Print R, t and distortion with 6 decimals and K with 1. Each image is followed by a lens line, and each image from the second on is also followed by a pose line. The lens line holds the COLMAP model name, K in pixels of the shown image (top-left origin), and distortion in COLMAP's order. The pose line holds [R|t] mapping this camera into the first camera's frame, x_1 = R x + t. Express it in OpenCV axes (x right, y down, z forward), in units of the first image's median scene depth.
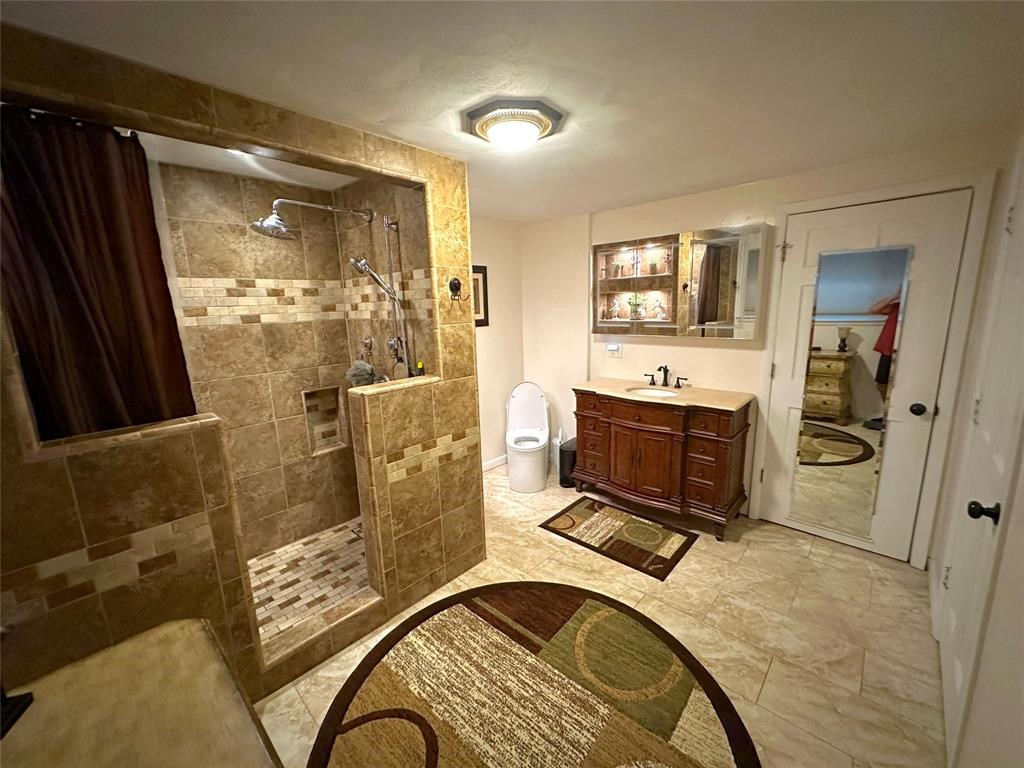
lens RADIAL K [[410.6, 0, 512.1], [0, 410.6, 385.2], [0, 0, 1]] dist [-0.000811, 0.000206]
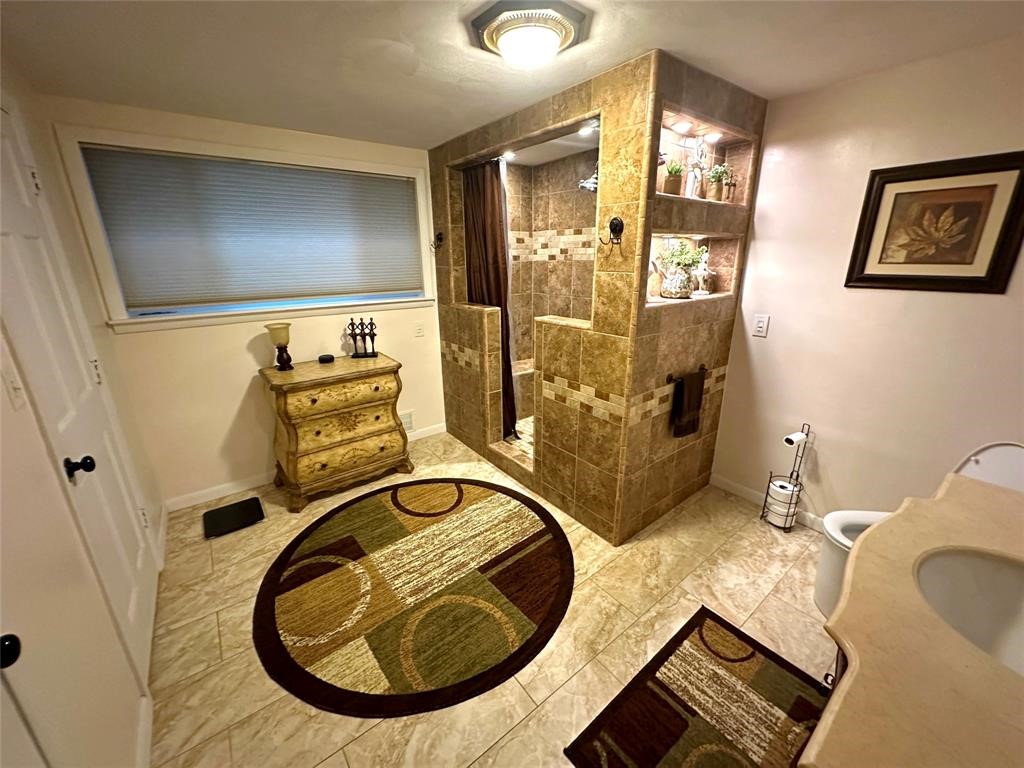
lens RADIAL K [[410.6, 0, 512.3], [0, 410.6, 384.0], [0, 0, 1]] dist [-0.000811, 0.000206]
pose [[-0.167164, 0.327690, -0.929879, 0.834541], [-0.171866, 0.919025, 0.354761, -0.213481], [0.970834, 0.219118, -0.097309, 0.974048]]
